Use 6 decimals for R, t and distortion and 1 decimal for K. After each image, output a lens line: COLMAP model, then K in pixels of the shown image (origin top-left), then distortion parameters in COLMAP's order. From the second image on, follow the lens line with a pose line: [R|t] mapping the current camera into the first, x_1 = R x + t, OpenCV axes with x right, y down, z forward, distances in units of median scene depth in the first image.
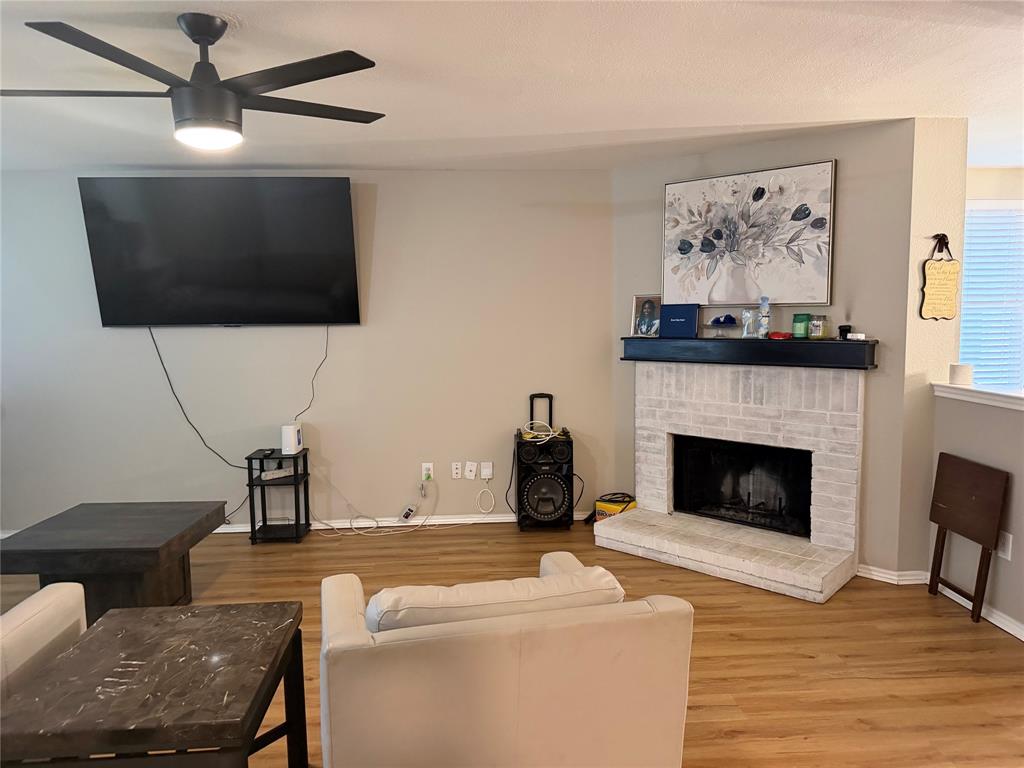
lens RADIAL K [[717.6, 0, 510.7], [0, 717.6, 382.2], [0, 0, 1]] dist [0.113227, -0.173269]
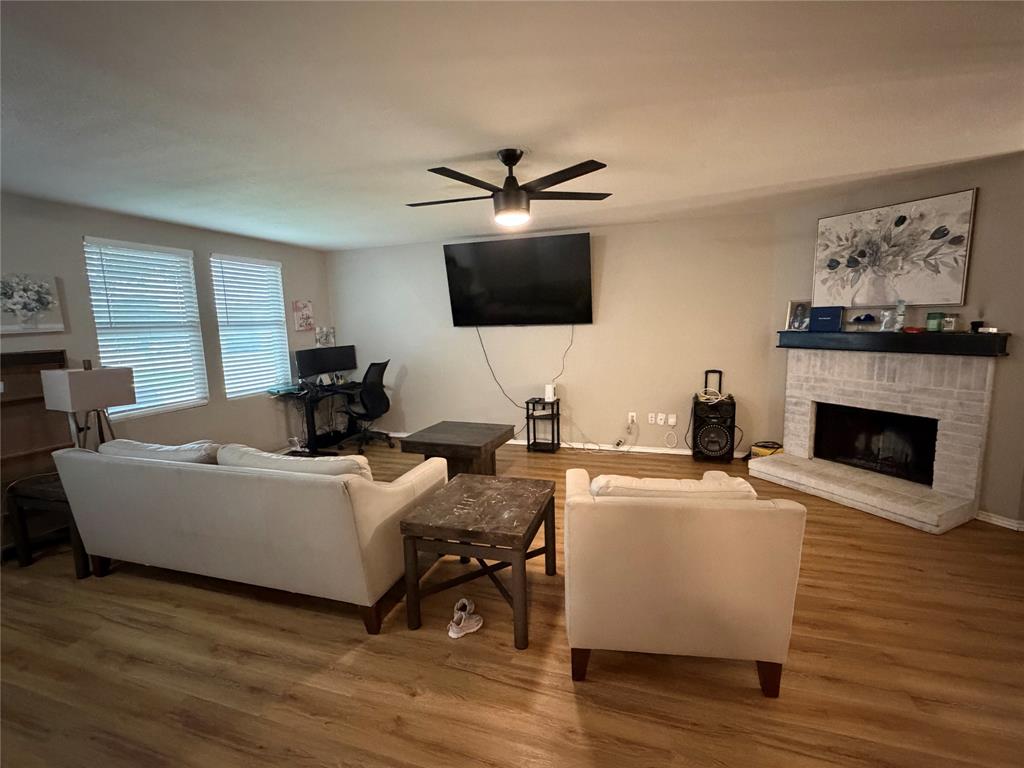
lens RADIAL K [[464.6, 0, 512.0], [0, 464.6, 384.0], [0, 0, 1]] dist [0.000973, 0.000028]
pose [[0.929407, 0.039206, -0.366969, 0.010690], [-0.022093, 0.998468, 0.050721, 0.006262], [0.368395, -0.039033, 0.928850, -0.039355]]
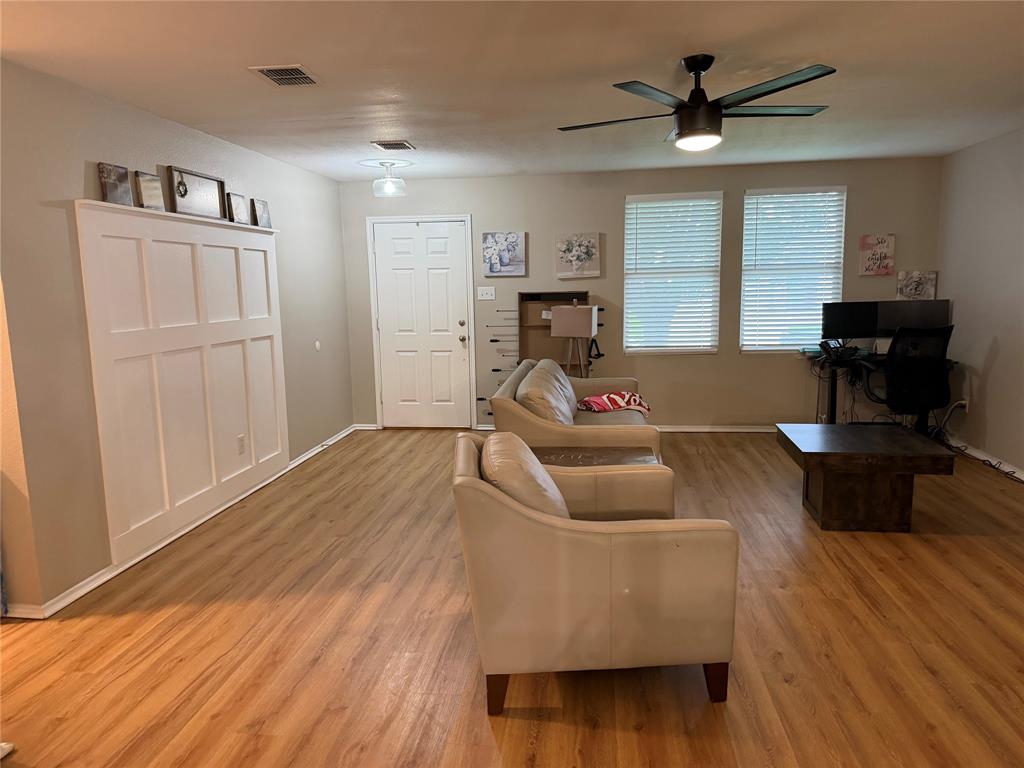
lens RADIAL K [[709.0, 0, 492.8], [0, 709.0, 397.0], [0, 0, 1]] dist [0.101856, -0.197886]
pose [[-0.200602, 0.174365, -0.964031, 0.577744], [-0.067163, 0.979271, 0.191097, -0.048456], [0.977368, 0.103082, -0.184732, 0.491206]]
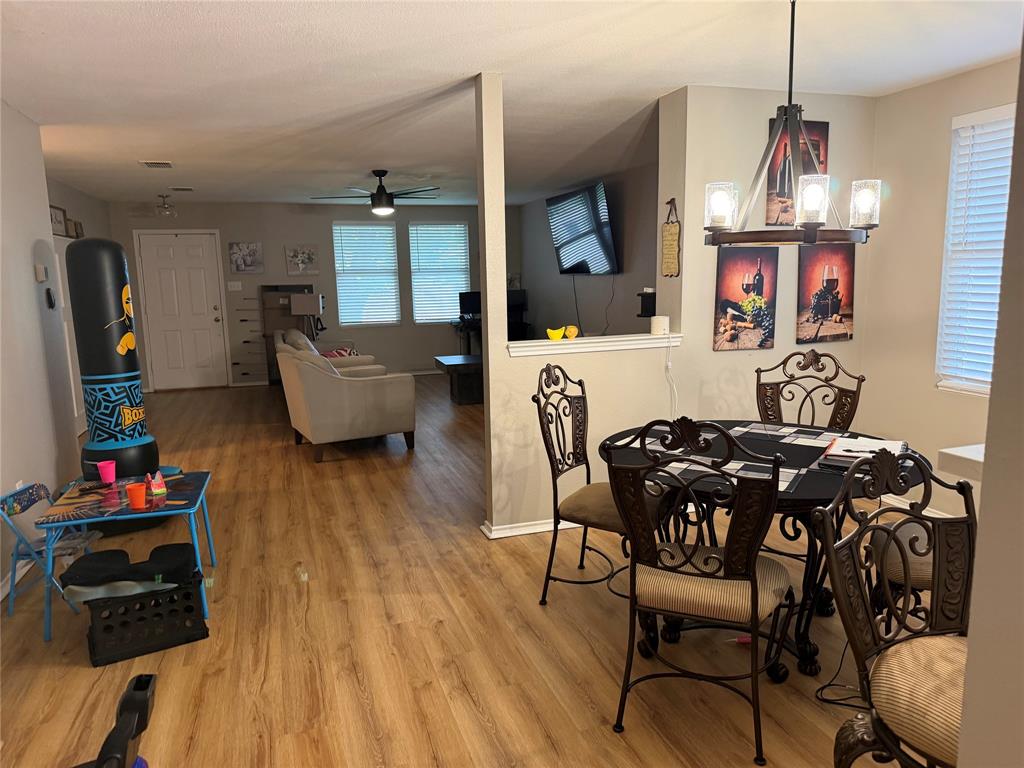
lens RADIAL K [[716.6, 0, 513.7], [0, 716.6, 390.0], [0, 0, 1]] dist [0.109282, -0.171761]
pose [[0.257612, 0.162555, -0.952477, 1.385659], [-0.073319, 0.986194, 0.148479, -0.050423], [0.963463, 0.031585, 0.265974, 0.403893]]
